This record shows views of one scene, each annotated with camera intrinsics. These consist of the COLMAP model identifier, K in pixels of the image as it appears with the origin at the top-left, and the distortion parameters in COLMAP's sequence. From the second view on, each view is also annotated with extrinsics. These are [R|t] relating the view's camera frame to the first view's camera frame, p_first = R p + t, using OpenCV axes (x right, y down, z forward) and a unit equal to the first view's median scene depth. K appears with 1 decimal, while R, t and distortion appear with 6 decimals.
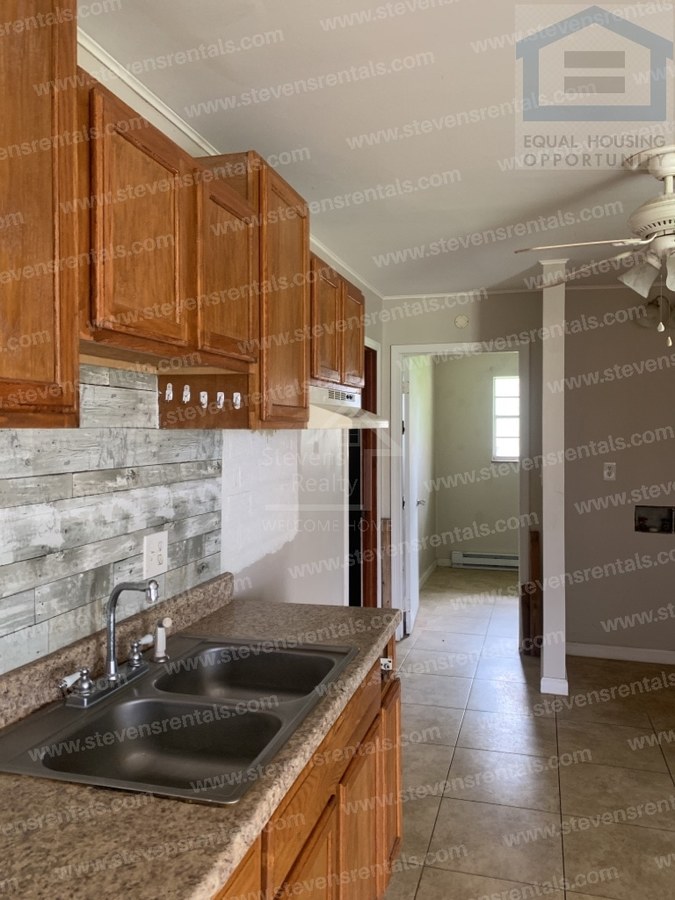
lens RADIAL K [[694.4, 0, 341.7], [0, 694.4, 436.4], [0, 0, 1]] dist [0.047252, -0.033727]
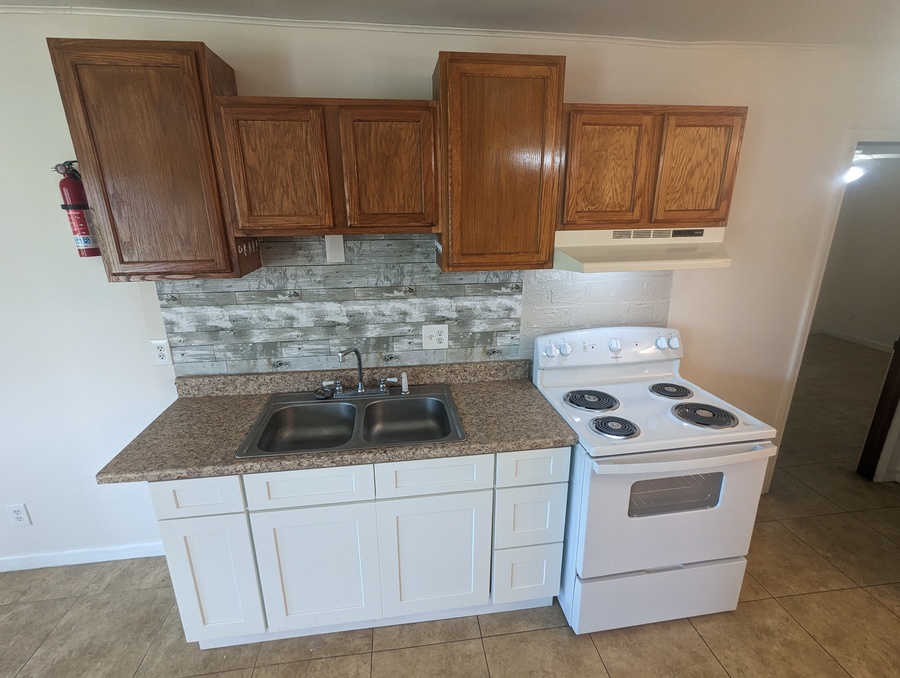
lens RADIAL K [[428.1, 0, 450.6], [0, 428.1, 345.5], [0, 0, 1]] dist [0.001459, -0.000156]
pose [[0.399934, 0.265392, -0.877280, 0.710036], [0.002258, 0.956872, 0.290500, -0.122129], [0.916541, -0.118162, 0.382087, 0.659534]]
